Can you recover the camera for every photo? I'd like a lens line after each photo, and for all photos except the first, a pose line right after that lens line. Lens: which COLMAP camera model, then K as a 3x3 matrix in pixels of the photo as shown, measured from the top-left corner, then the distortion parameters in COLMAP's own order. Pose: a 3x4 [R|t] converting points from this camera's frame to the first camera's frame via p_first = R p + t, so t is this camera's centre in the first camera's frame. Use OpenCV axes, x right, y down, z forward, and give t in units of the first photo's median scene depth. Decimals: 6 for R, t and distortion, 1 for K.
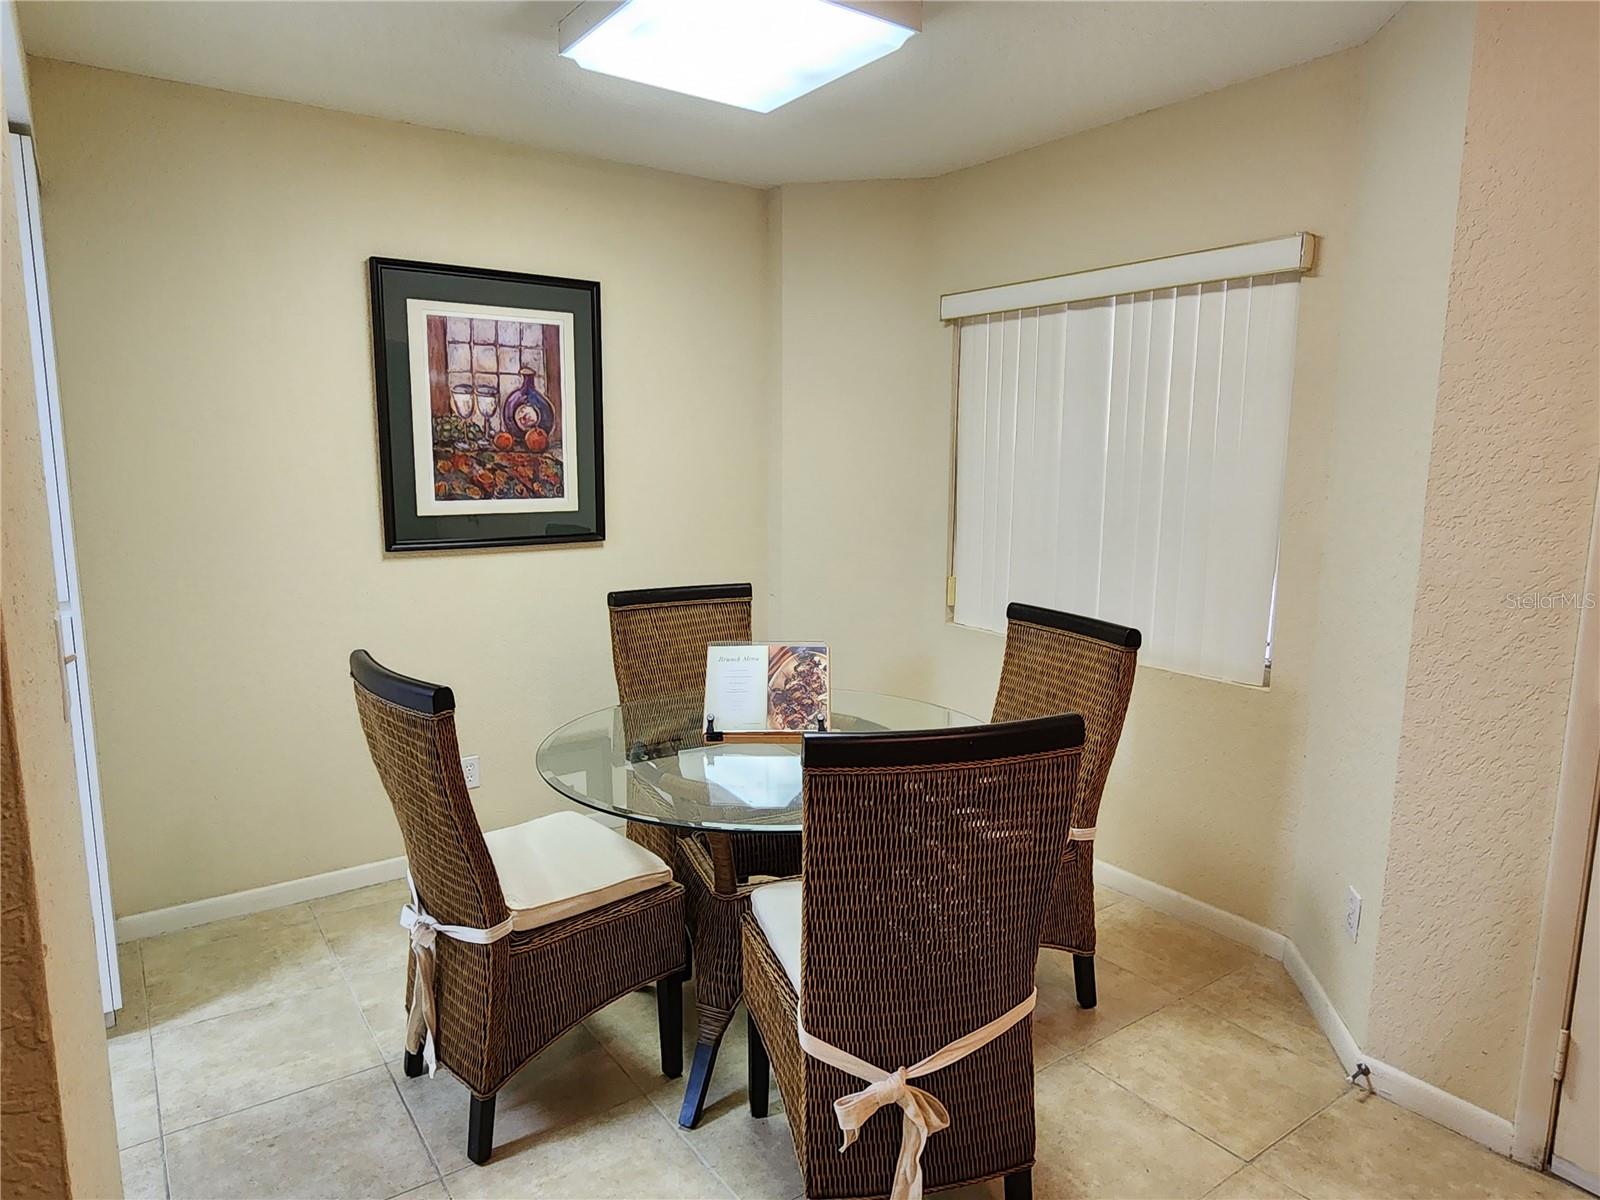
lens RADIAL K [[1011.6, 0, 796.4], [0, 1011.6, 603.5], [0, 0, 1]] dist [0.007656, -0.004008]
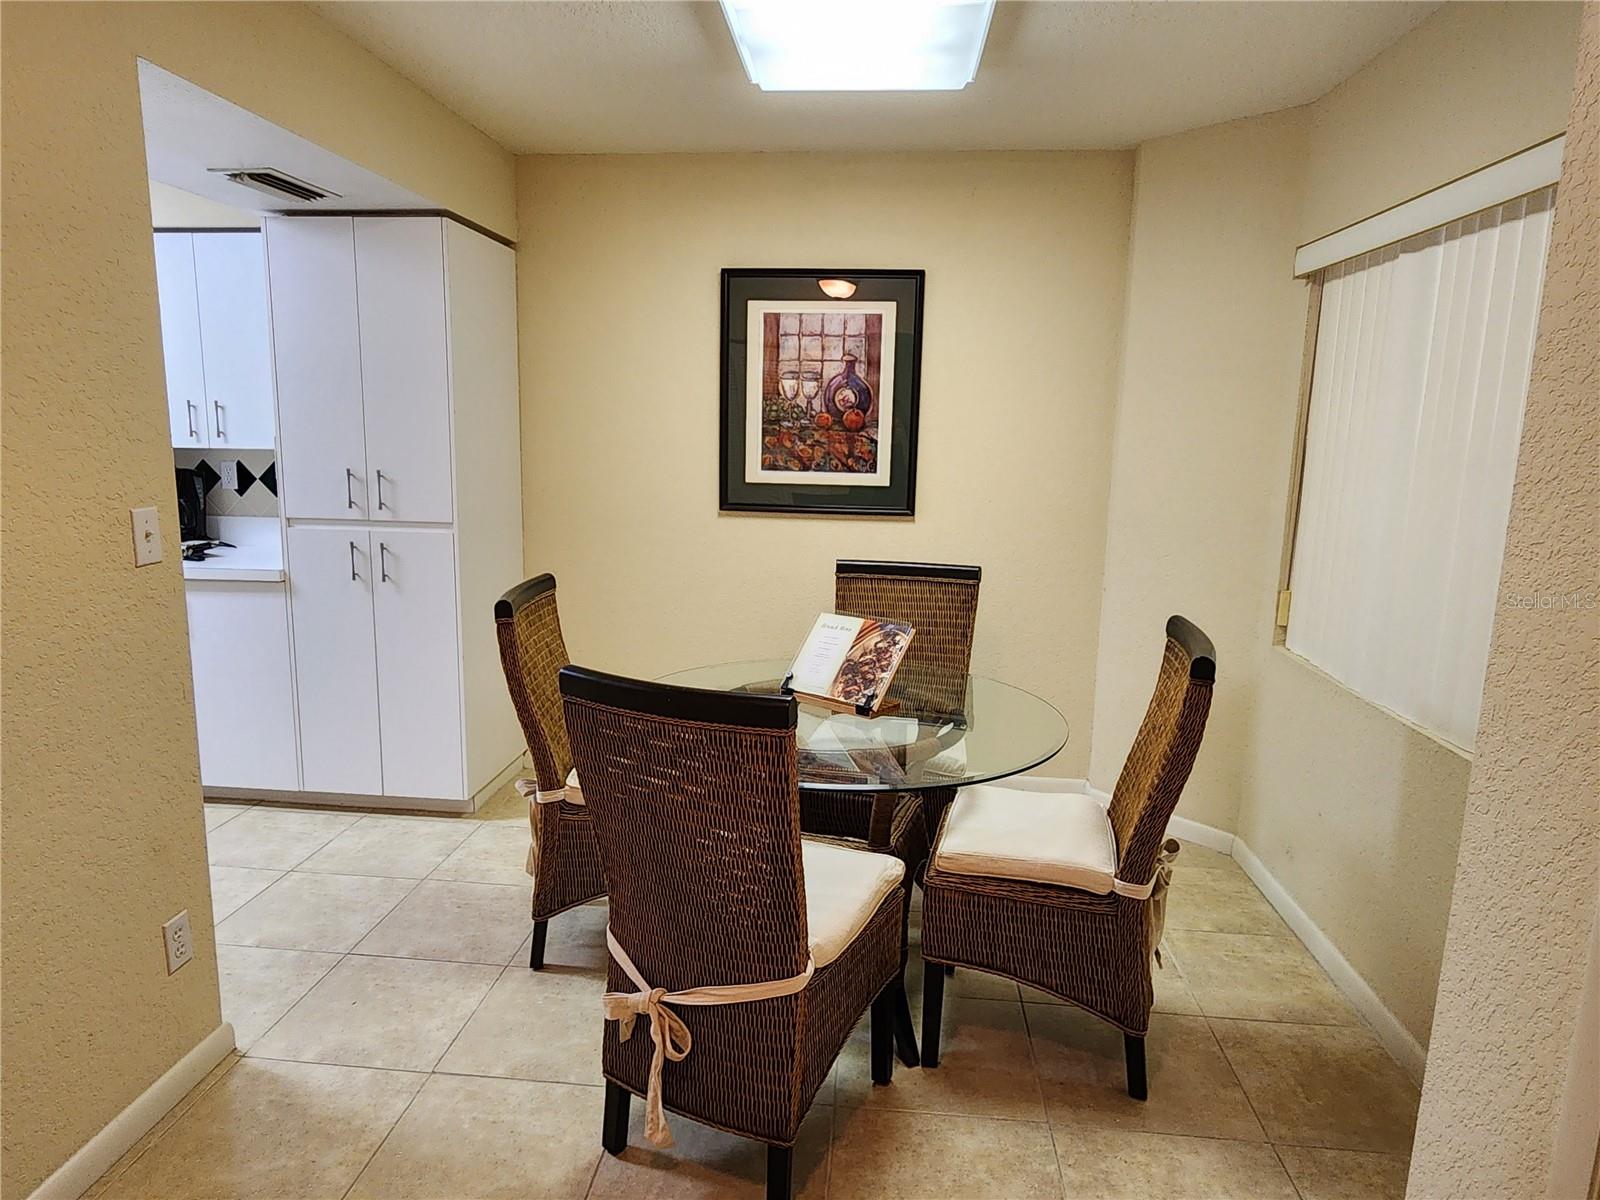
lens RADIAL K [[1011.6, 0, 755.9], [0, 1011.6, 593.6], [0, 0, 1]] dist [0.007656, -0.004008]
pose [[0.743386, 0.120874, -0.657850, 0.425339], [-0.116933, 0.991875, 0.050111, -0.016987], [0.658562, 0.039673, 0.751480, 0.112754]]
